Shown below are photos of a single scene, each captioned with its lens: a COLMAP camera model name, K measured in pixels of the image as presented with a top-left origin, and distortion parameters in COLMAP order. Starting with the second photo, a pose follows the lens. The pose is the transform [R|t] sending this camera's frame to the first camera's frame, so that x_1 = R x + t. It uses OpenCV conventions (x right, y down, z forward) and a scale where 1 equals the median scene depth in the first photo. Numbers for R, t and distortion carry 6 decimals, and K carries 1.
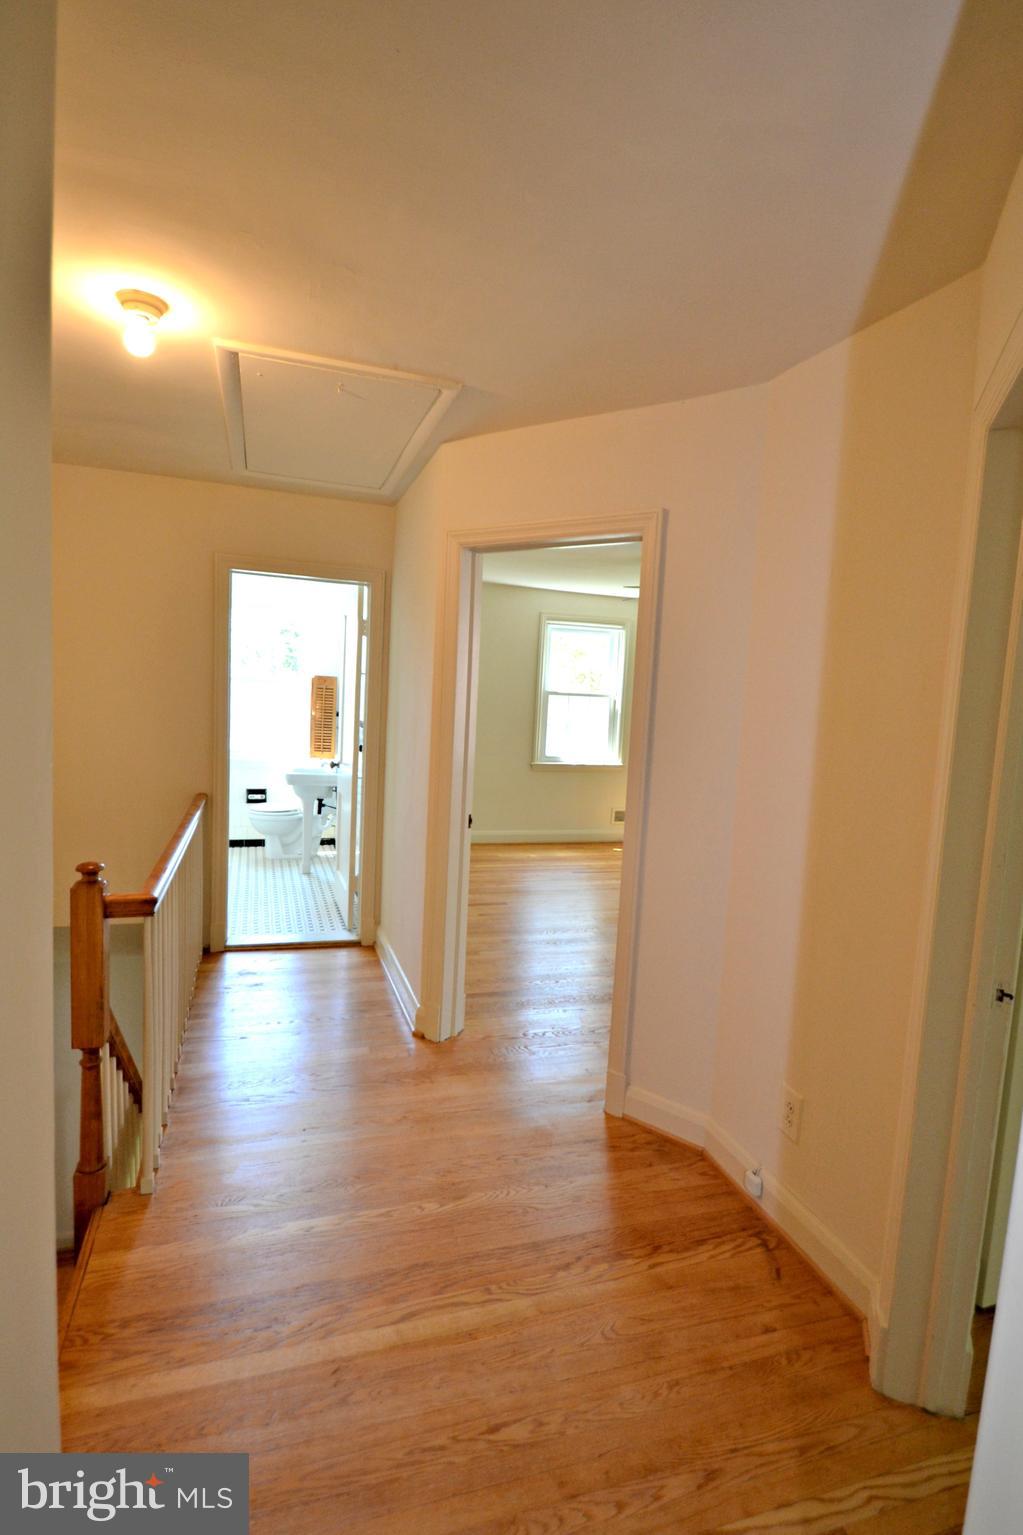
lens RADIAL K [[690.8, 0, 516.3], [0, 690.8, 765.3], [0, 0, 1]] dist [0.009477, -0.013301]
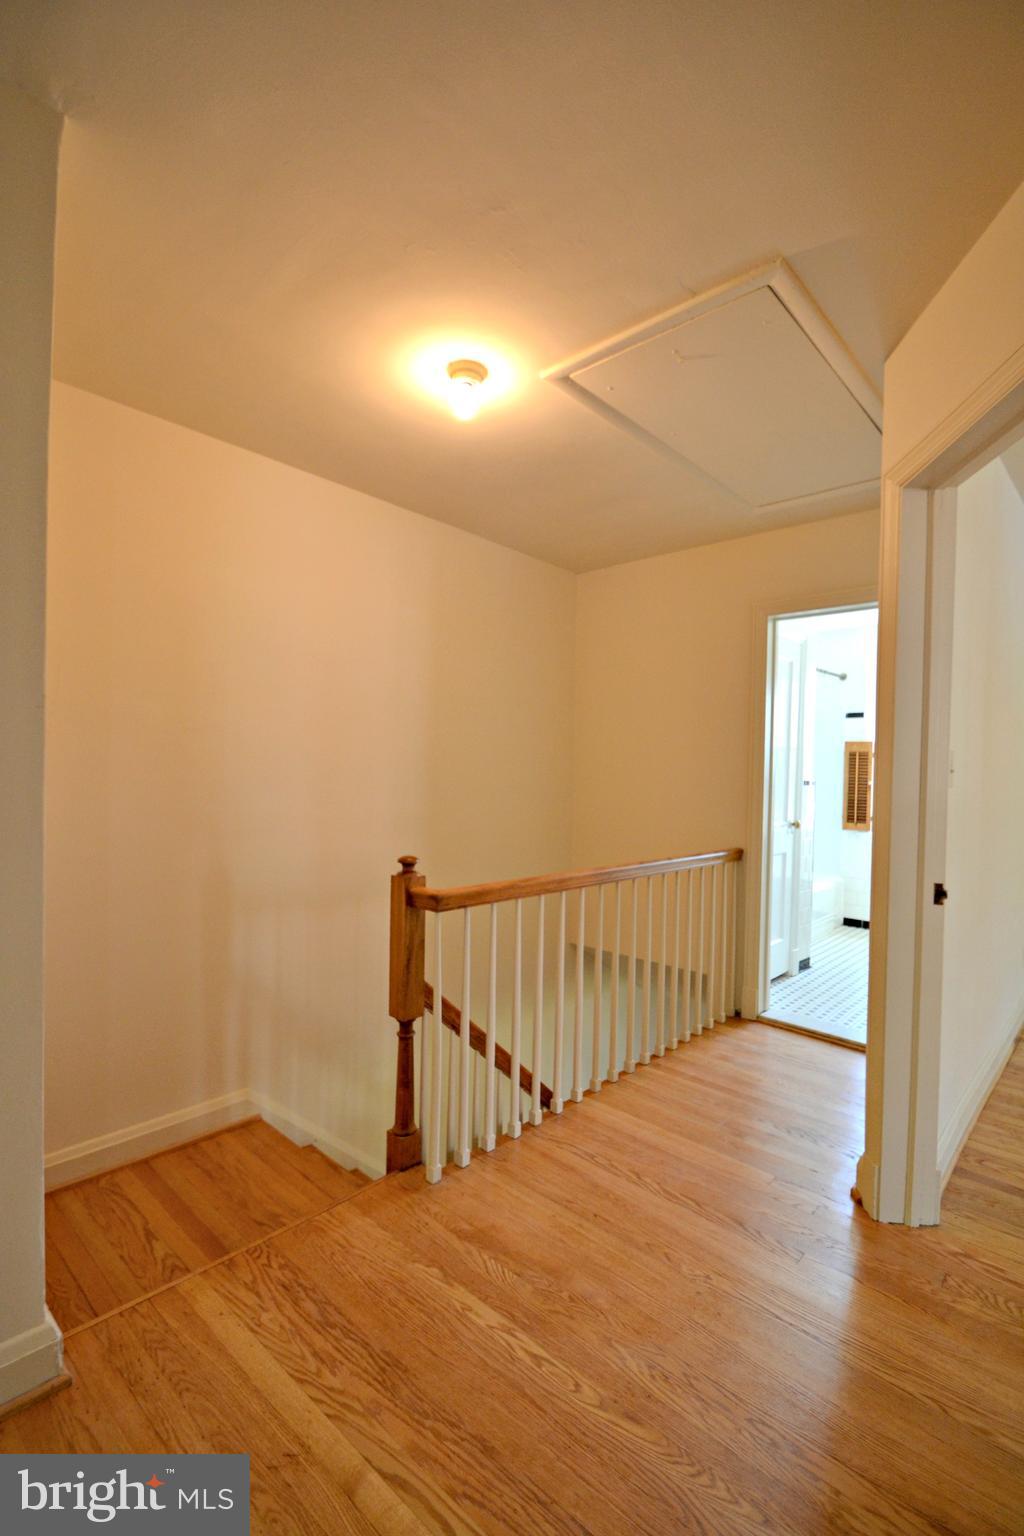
lens RADIAL K [[678.3, 0, 542.2], [0, 678.3, 779.4], [0, 0, 1]] dist [-0.001083, -0.011230]
pose [[0.534714, -0.025244, -0.844656, 0.439005], [-0.070886, 0.994691, -0.074603, 0.077381], [0.842055, 0.099766, 0.530085, 0.547038]]
